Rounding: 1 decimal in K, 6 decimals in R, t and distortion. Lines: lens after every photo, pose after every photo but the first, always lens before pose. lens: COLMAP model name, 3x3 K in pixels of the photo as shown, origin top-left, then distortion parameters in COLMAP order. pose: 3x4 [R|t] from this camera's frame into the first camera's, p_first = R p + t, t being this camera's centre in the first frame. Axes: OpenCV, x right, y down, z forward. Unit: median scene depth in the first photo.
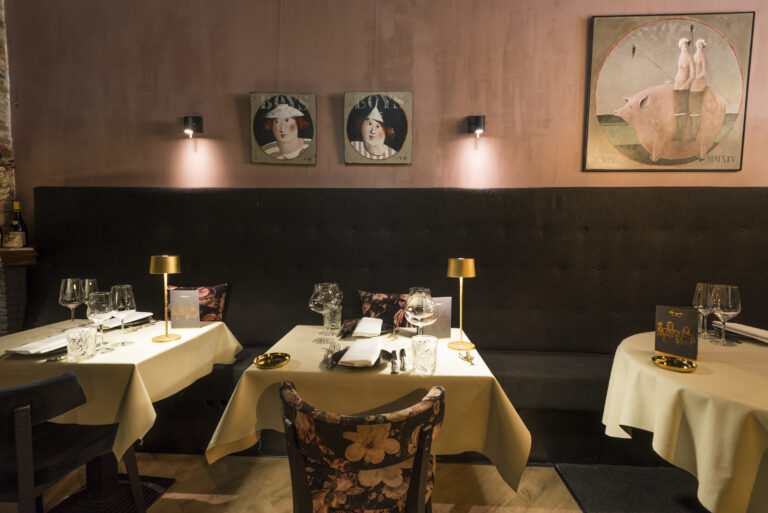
lens RADIAL K [[363.3, 0, 384.5], [0, 363.3, 255.4], [0, 0, 1]] dist [0.001237, 0.000360]
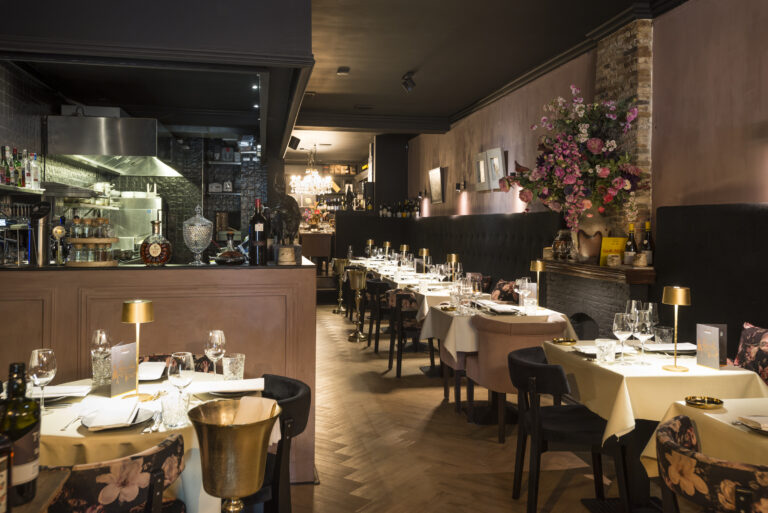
lens RADIAL K [[663.8, 0, 383.9], [0, 663.8, 255.1], [0, 0, 1]] dist [0.002213, 0.002210]
pose [[0.227328, 0.037437, -0.973098, 0.678067], [-0.060630, 0.997866, 0.024226, -0.055846], [0.971929, 0.053492, 0.229113, -0.156668]]
